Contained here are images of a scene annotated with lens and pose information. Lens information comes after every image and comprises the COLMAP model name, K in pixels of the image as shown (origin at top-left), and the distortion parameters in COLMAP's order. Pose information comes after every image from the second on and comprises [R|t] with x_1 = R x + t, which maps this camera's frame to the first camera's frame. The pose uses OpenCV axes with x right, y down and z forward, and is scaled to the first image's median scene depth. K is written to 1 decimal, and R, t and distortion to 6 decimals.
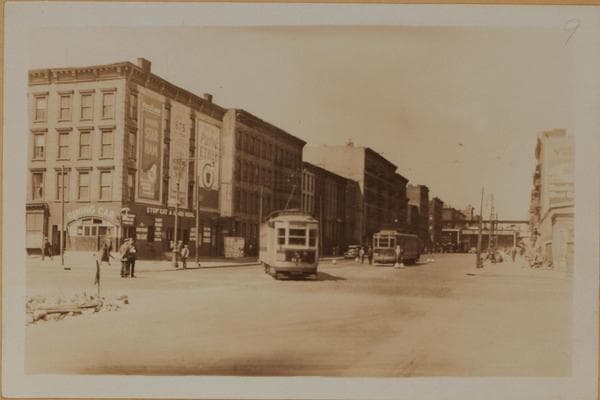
lens RADIAL K [[689.0, 0, 300.0], [0, 689.0, 200.0], [0, 0, 1]] dist [-0.009427, 0.008065]
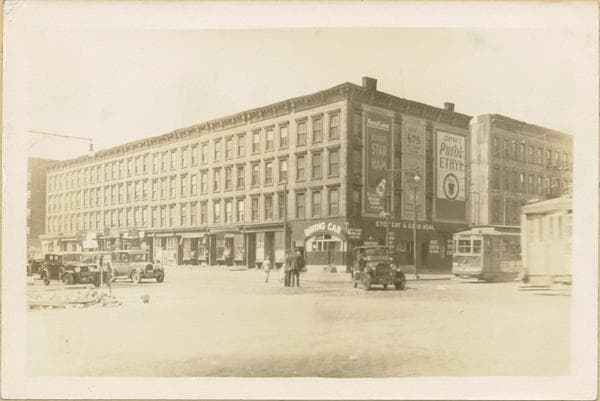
lens RADIAL K [[689.0, 0, 300.0], [0, 689.0, 200.5], [0, 0, 1]] dist [-0.009427, 0.008065]
pose [[0.857301, -0.063004, -0.510946, 0.204074], [0.048568, 0.997955, -0.041566, 0.016724], [0.512520, 0.010819, 0.858607, 0.065865]]
